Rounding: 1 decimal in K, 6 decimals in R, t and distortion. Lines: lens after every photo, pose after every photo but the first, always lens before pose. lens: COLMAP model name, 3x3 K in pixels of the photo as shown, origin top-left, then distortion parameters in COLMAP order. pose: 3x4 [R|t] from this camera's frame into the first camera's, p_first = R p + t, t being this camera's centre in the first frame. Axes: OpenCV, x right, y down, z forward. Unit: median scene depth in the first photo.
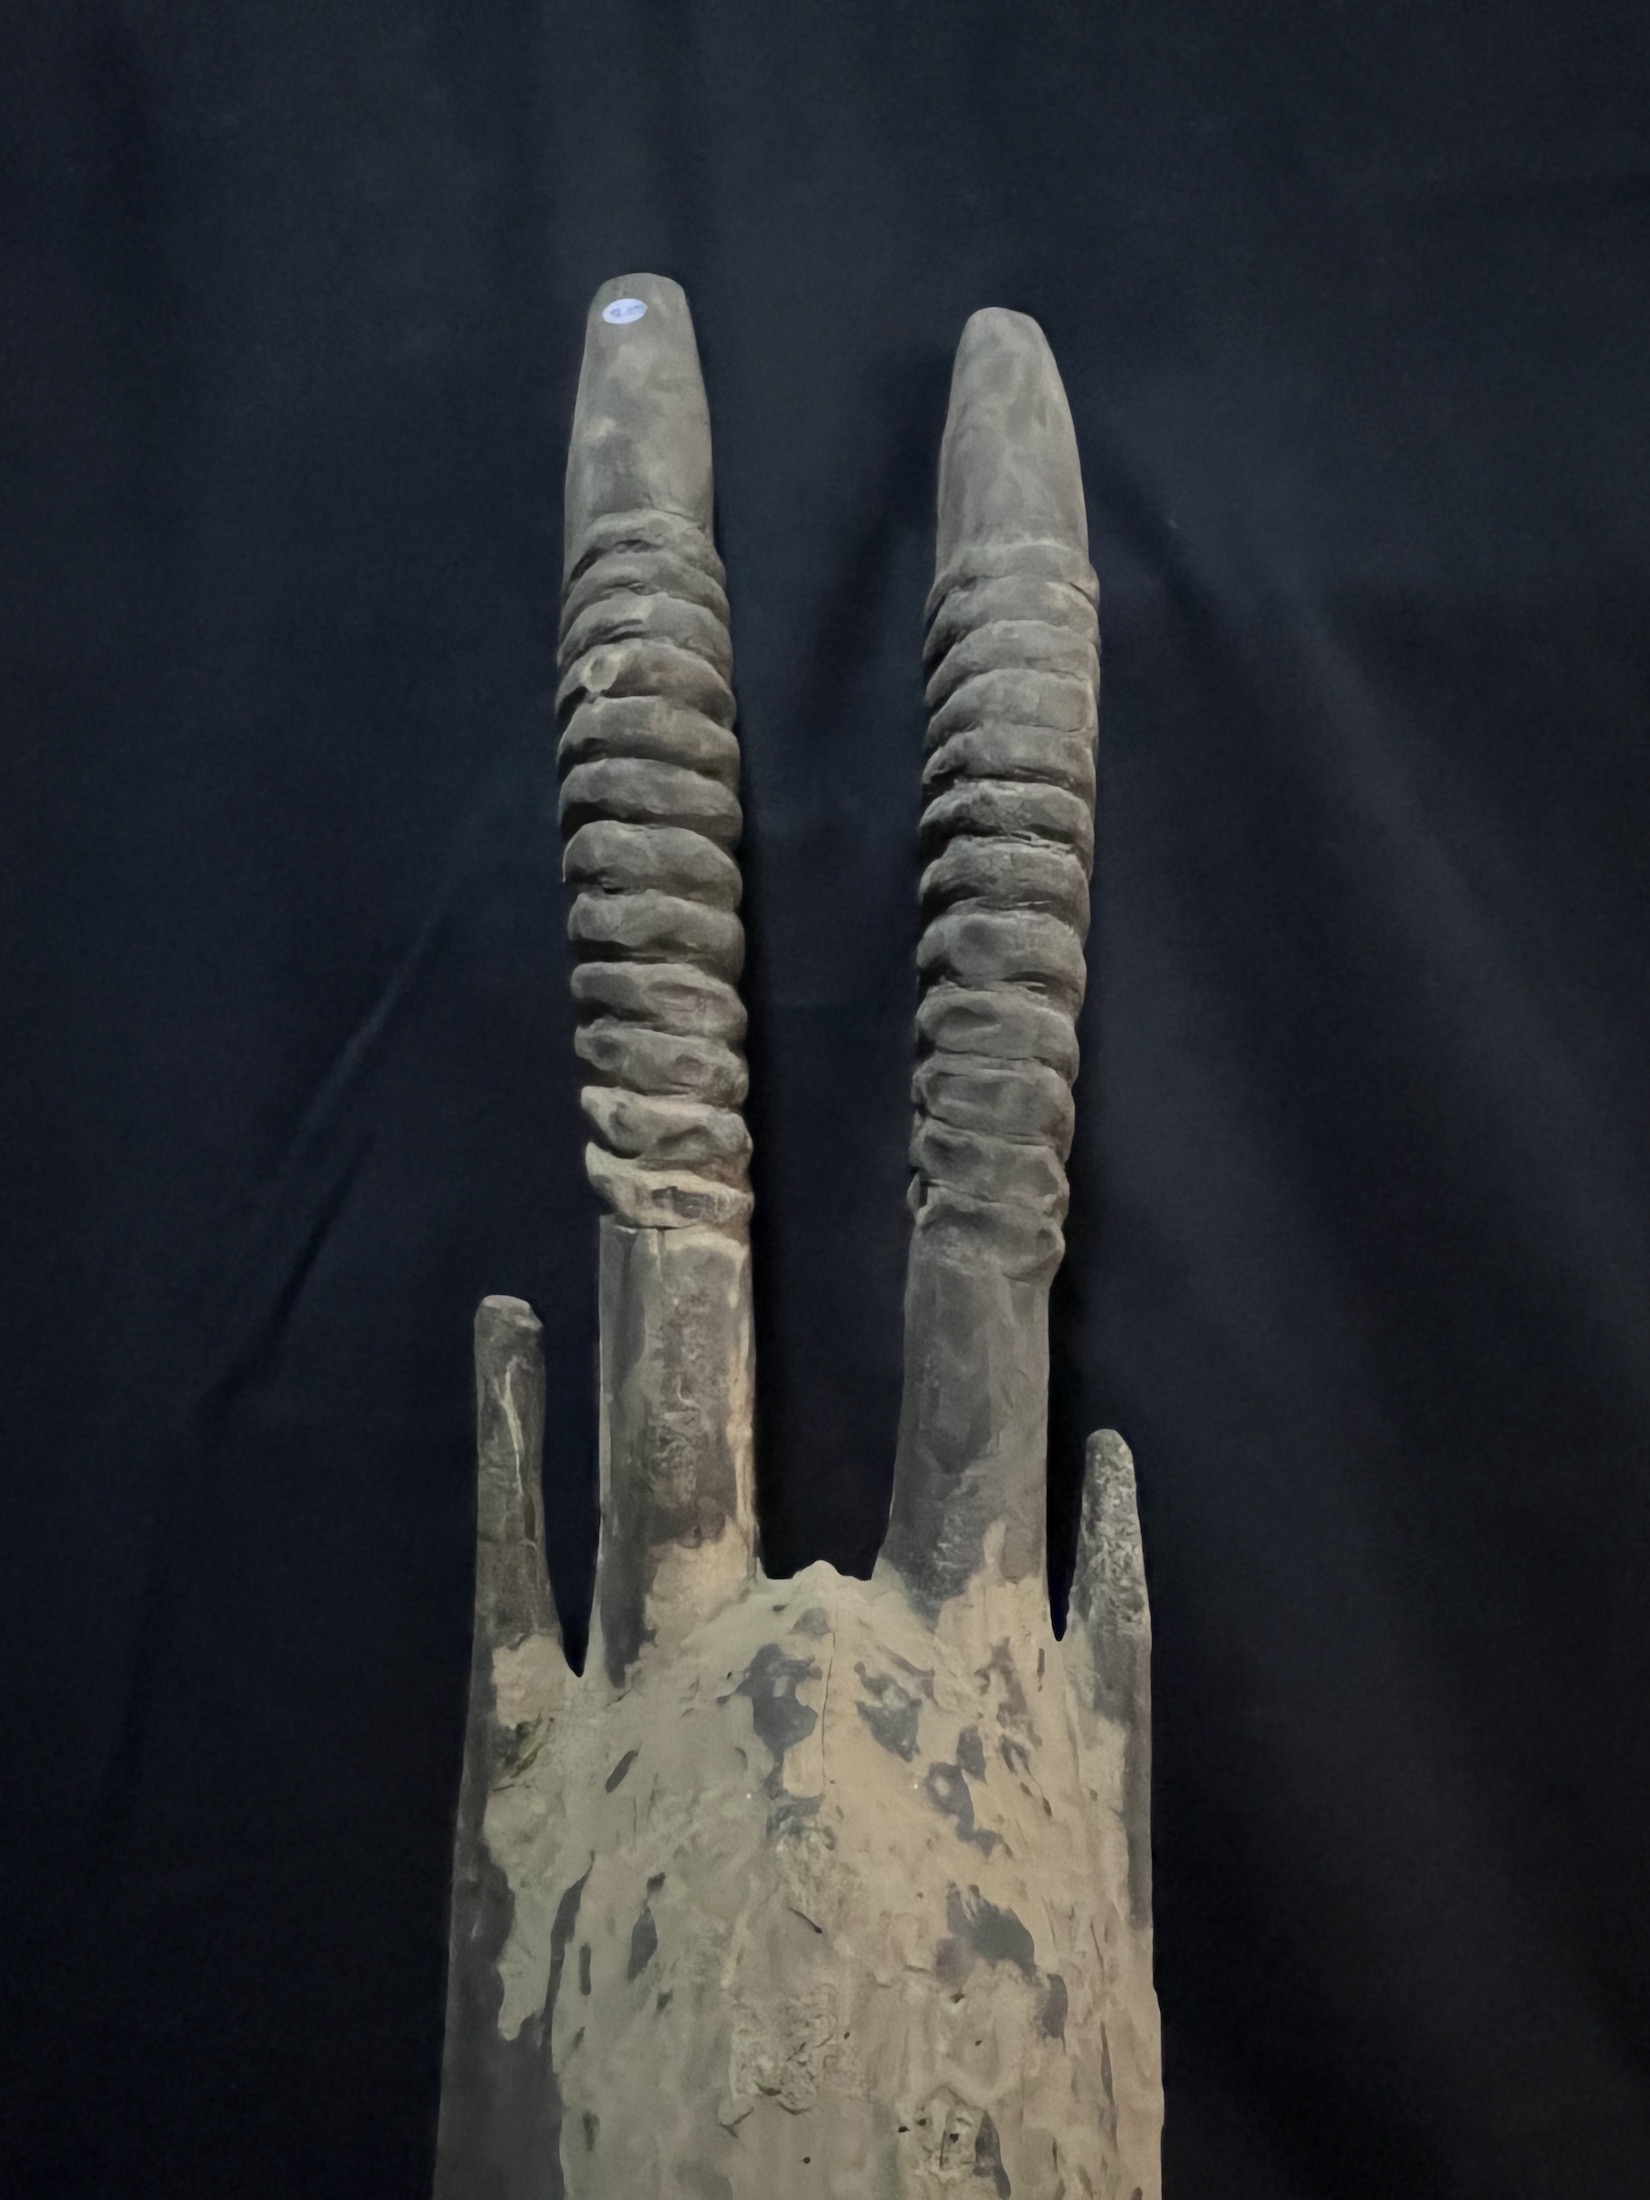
lens RADIAL K [[1405.4, 0, 834.6], [0, 1405.4, 1049.1], [0, 0, 1]] dist [-0.000465, -0.002474]
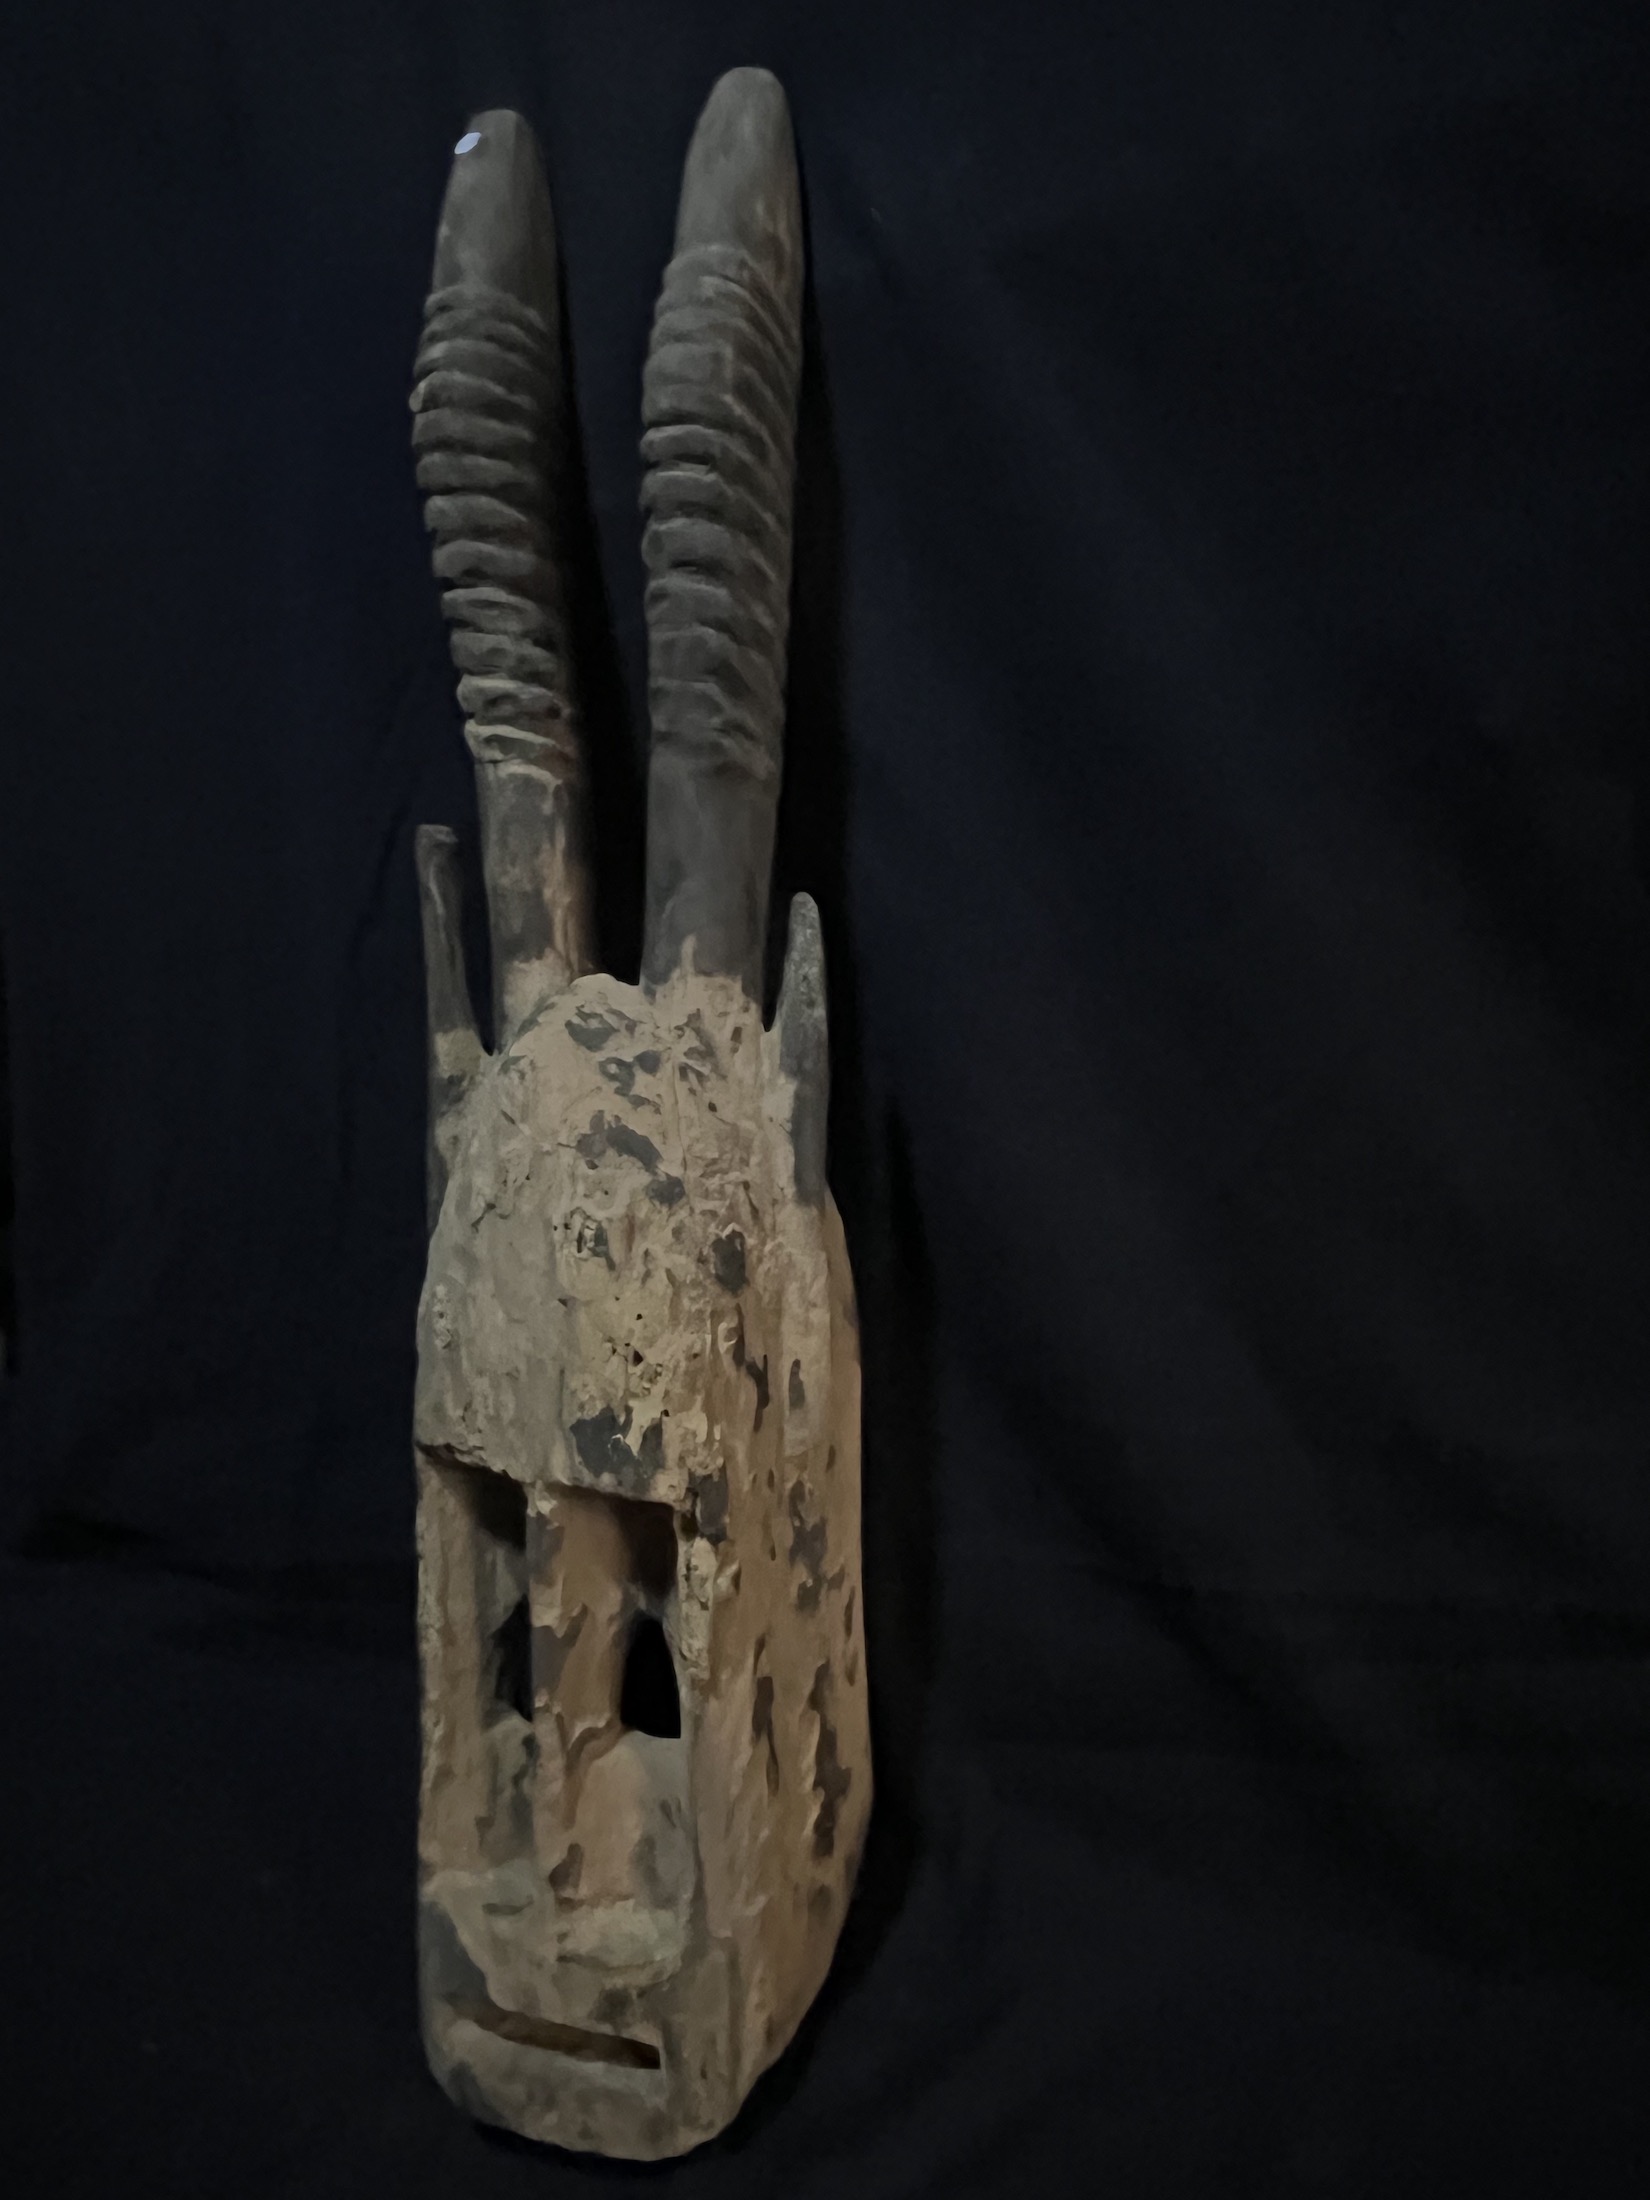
lens RADIAL K [[1386.6, 0, 845.1], [0, 1386.6, 1095.5], [0, 0, 1]] dist [0.005198, -0.004407]
pose [[0.935318, -0.008545, -0.353705, 0.801834], [0.053566, 0.991605, 0.117690, 0.338806], [0.349730, -0.129024, 0.927923, -0.364718]]
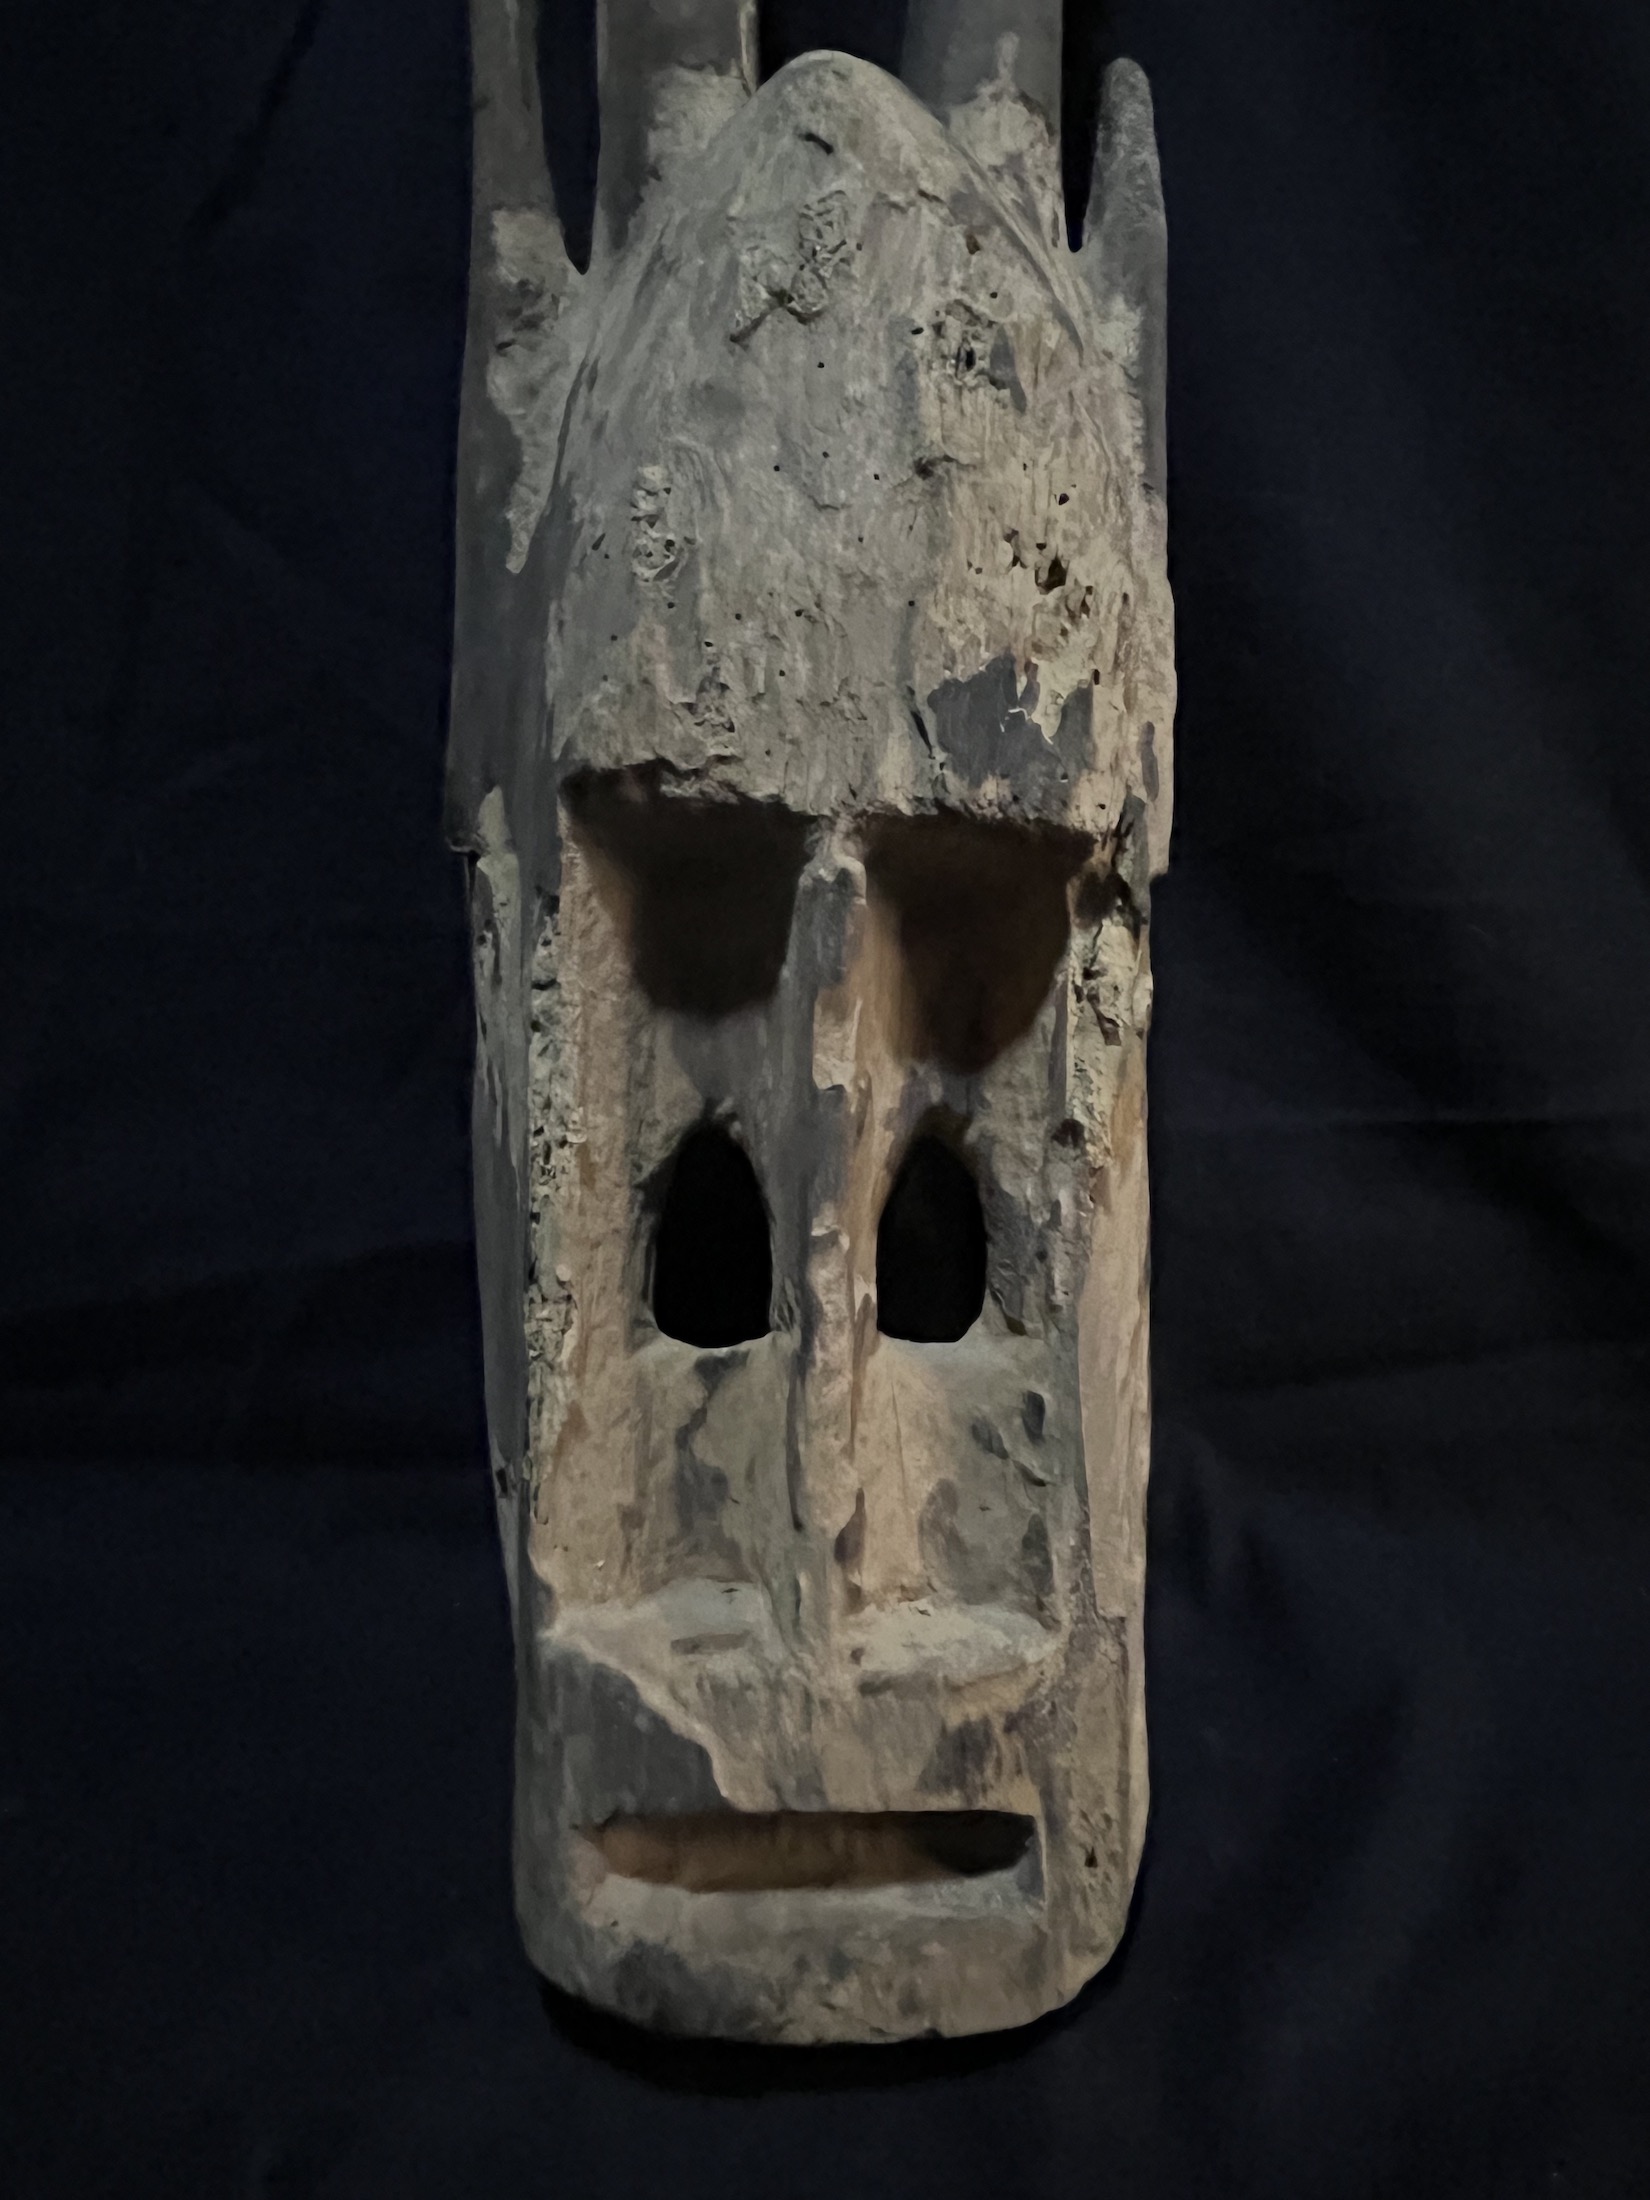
lens RADIAL K [[1386.6, 0, 845.1], [0, 1386.6, 1095.5], [0, 0, 1]] dist [0.005198, -0.004407]
pose [[0.999950, -0.008630, 0.005118, -0.009178], [0.008202, 0.996885, 0.078446, 0.984770], [-0.005779, -0.078400, 0.996905, -0.008943]]
